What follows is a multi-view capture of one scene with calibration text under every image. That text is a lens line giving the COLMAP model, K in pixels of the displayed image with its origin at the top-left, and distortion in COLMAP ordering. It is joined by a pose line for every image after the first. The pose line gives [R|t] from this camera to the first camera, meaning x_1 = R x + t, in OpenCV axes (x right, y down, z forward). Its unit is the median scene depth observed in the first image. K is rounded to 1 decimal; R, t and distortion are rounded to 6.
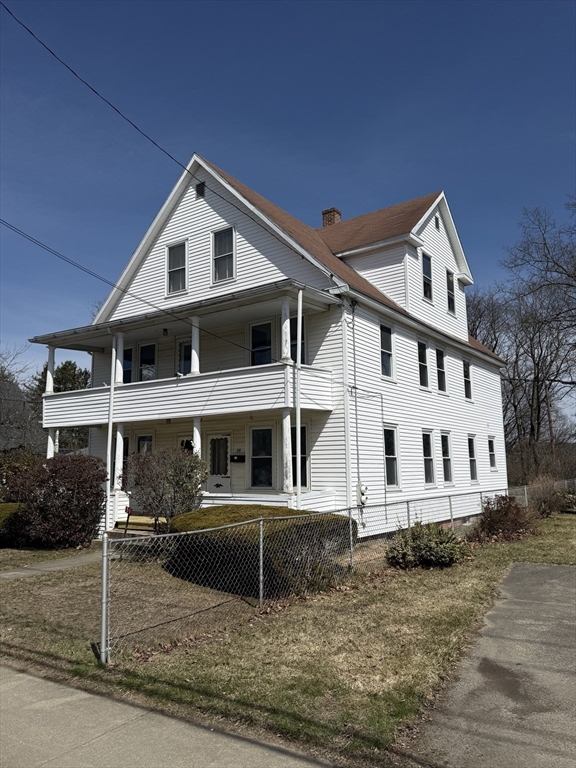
lens RADIAL K [[583.0, 0, 288.0], [0, 583.0, 384.0], [0, 0, 1]] dist [0.059297, -0.000396]
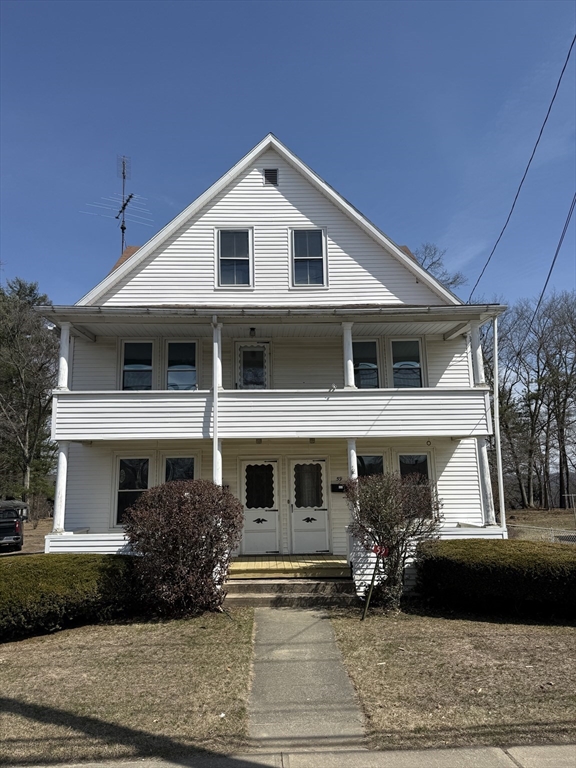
lens RADIAL K [[583.0, 0, 288.0], [0, 583.0, 384.0], [0, 0, 1]] dist [0.059297, -0.000396]
pose [[0.806162, 0.115556, 0.580301, -0.643074], [-0.080186, 0.993033, -0.086348, 0.051259], [-0.586236, 0.023079, 0.809811, 0.309117]]
